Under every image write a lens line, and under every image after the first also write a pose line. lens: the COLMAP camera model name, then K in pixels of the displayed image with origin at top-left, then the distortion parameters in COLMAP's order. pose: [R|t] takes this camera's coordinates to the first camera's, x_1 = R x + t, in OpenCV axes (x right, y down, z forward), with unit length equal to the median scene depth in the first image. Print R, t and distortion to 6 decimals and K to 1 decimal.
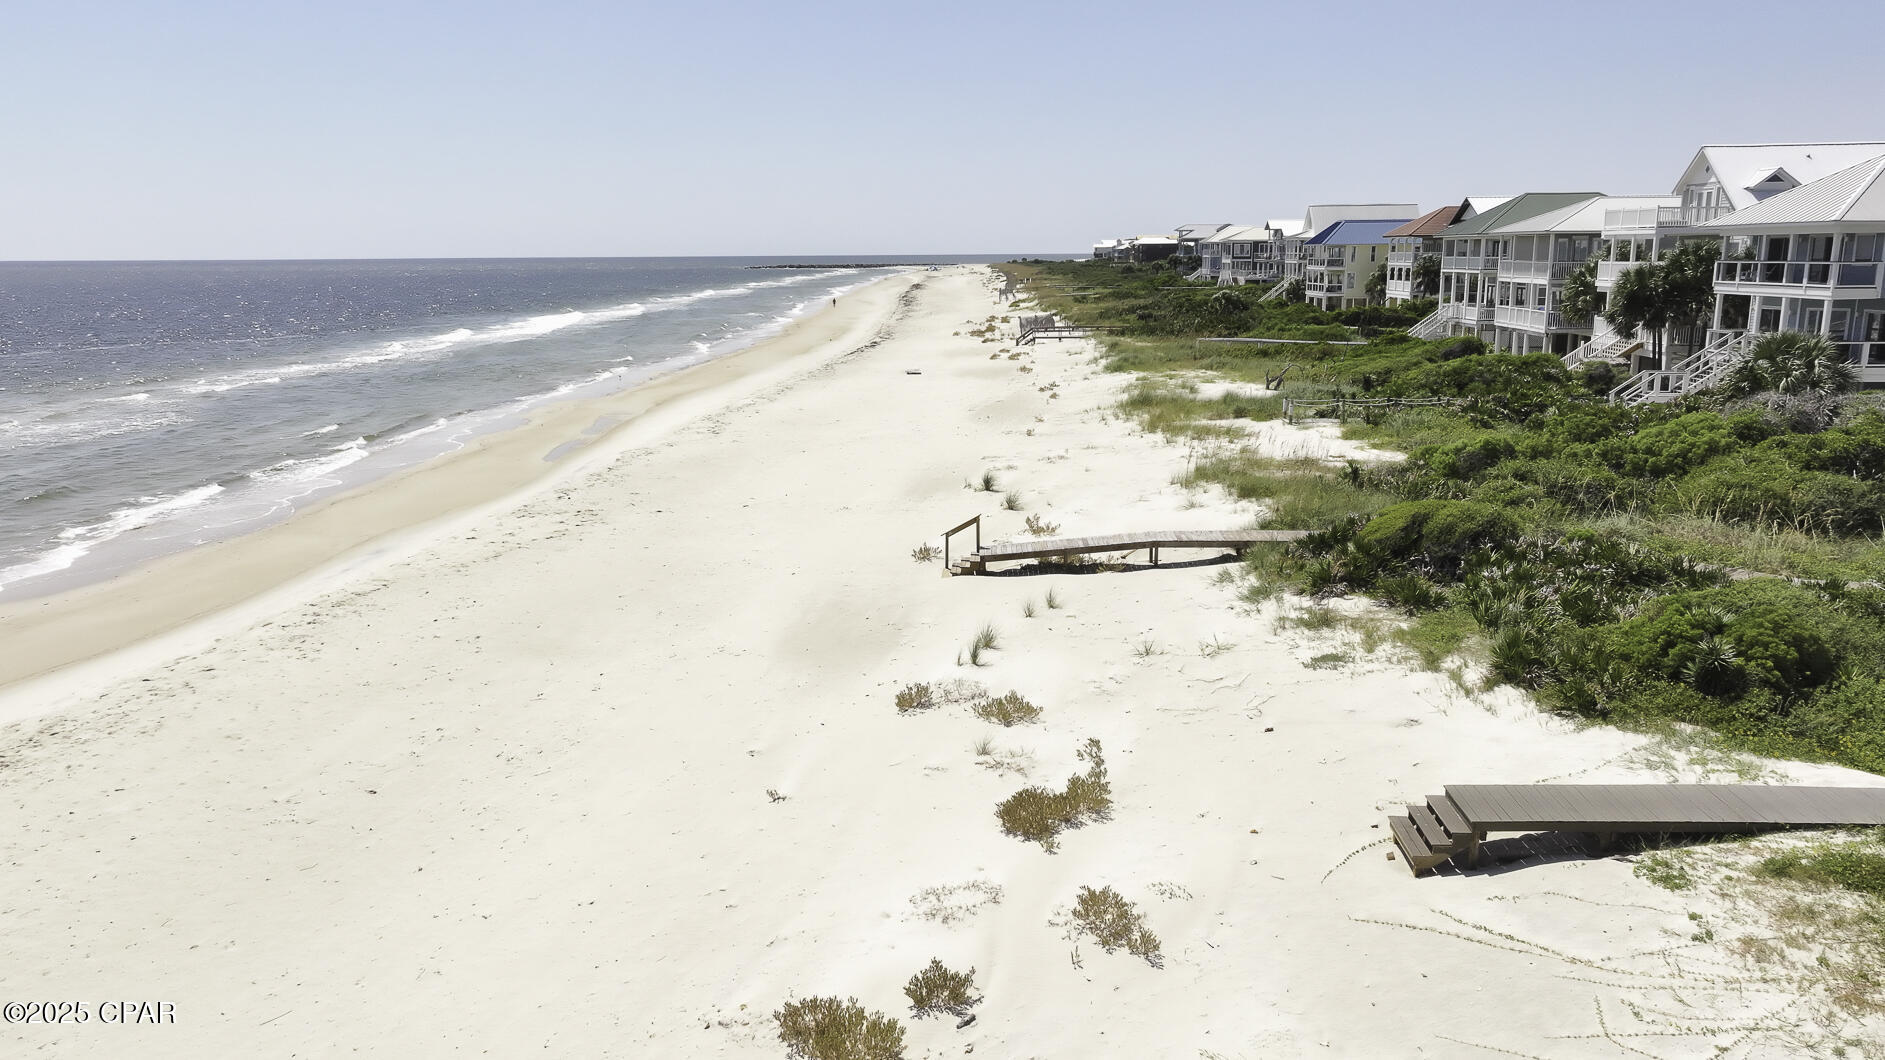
lens RADIAL K [[1320.0, 0, 949.3], [0, 1320.0, 532.3], [0, 0, 1]] dist [0.003552, 0.006629]
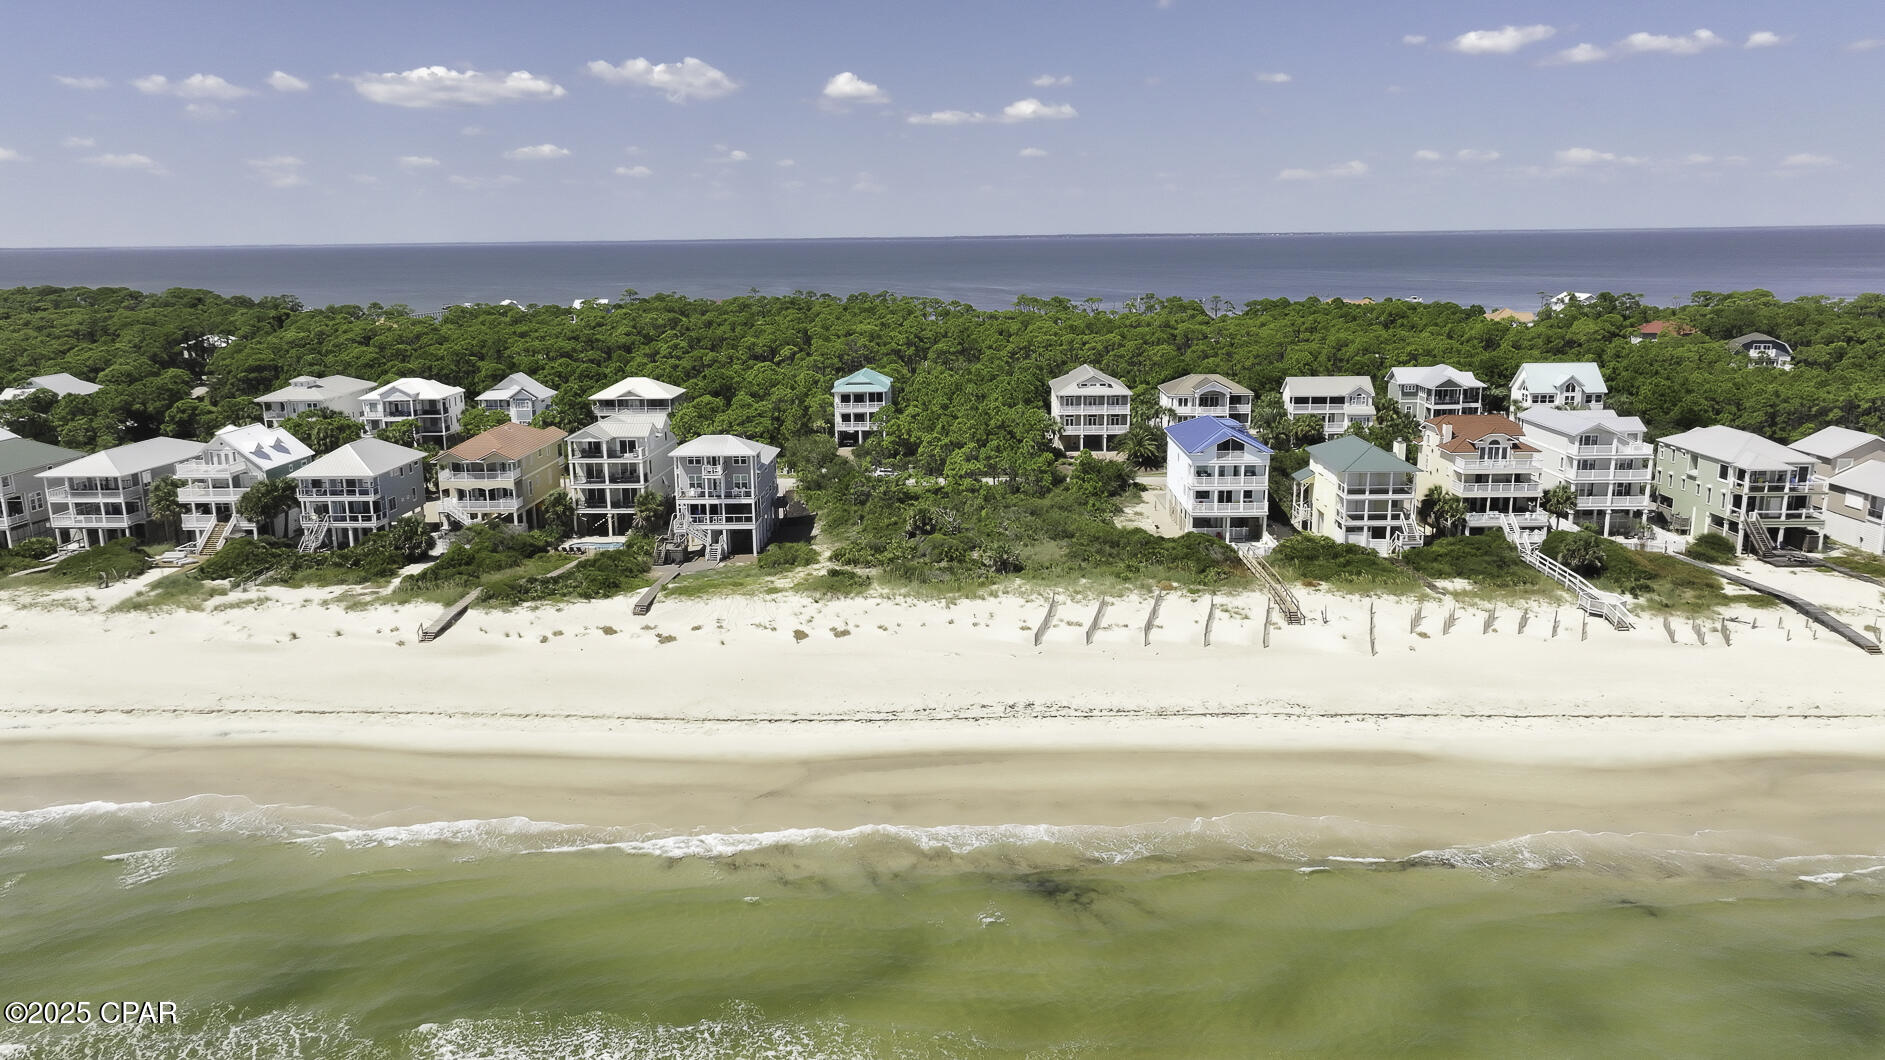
lens RADIAL K [[1320.0, 0, 949.3], [0, 1320.0, 532.3], [0, 0, 1]] dist [0.003552, 0.006629]
pose [[-0.024549, -0.212357, 0.976884, -4.346144], [0.220183, 0.952034, 0.212488, -0.873672], [-0.975150, 0.220310, 0.023386, -0.569372]]
